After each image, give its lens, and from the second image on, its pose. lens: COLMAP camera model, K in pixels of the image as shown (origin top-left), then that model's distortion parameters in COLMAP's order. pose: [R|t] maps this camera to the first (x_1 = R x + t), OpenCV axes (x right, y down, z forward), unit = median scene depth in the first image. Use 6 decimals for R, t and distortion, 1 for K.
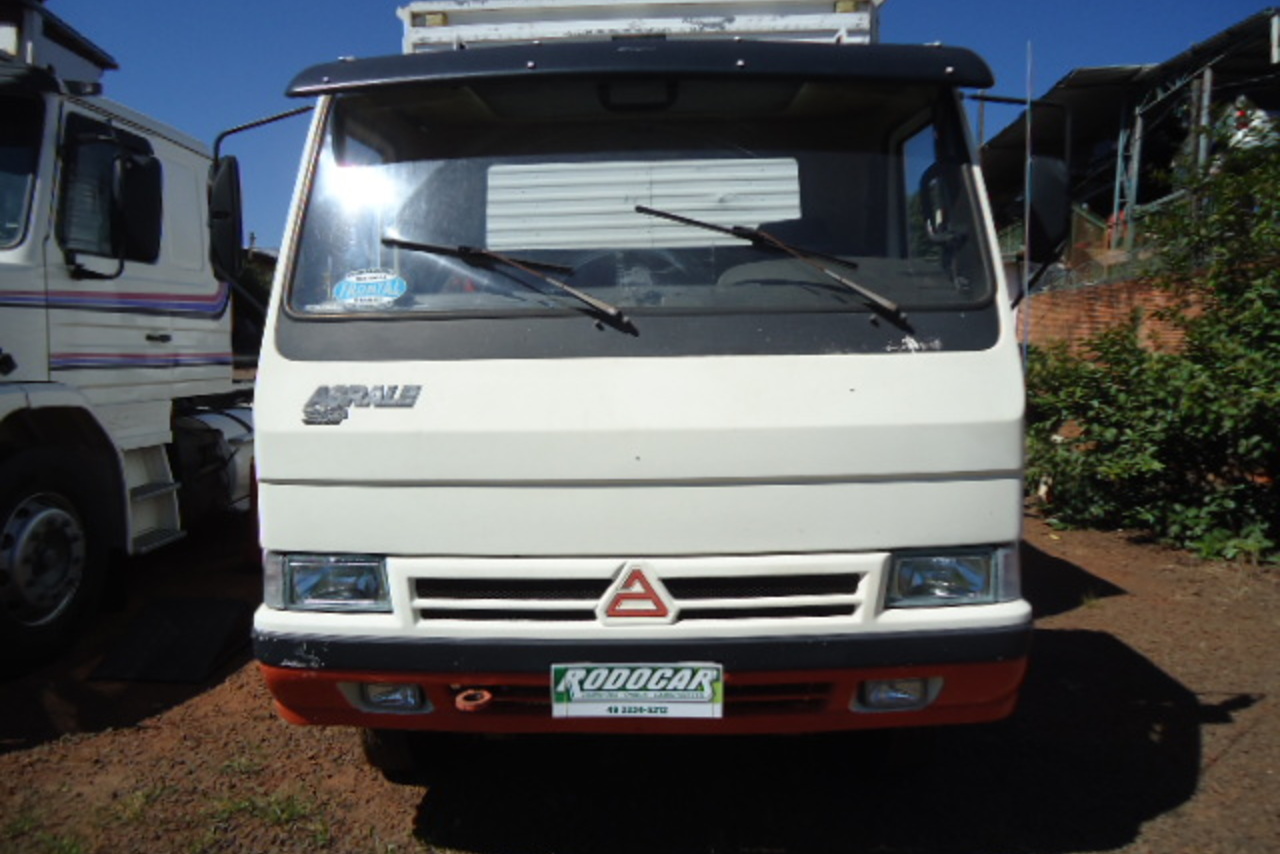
lens RADIAL K [[963.7, 0, 640.6], [0, 963.7, 429.8], [0, 0, 1]] dist [-0.029187, 0.005249]
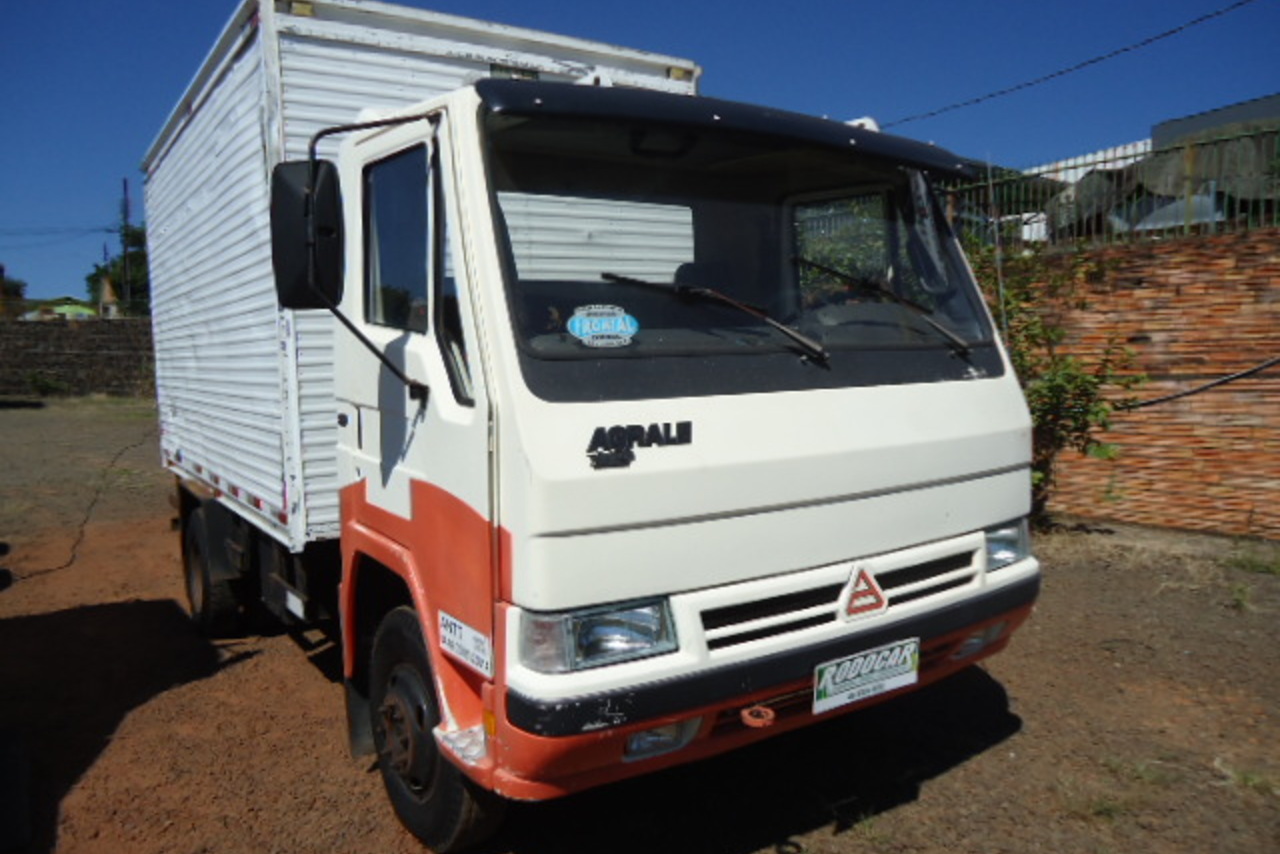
lens RADIAL K [[963.7, 0, 641.0], [0, 963.7, 422.2], [0, 0, 1]] dist [-0.029187, 0.005249]
pose [[0.799554, -0.048341, 0.598645, -0.888758], [0.062491, 0.998041, -0.002871, -0.046632], [-0.597334, 0.039705, 0.801009, 0.215326]]
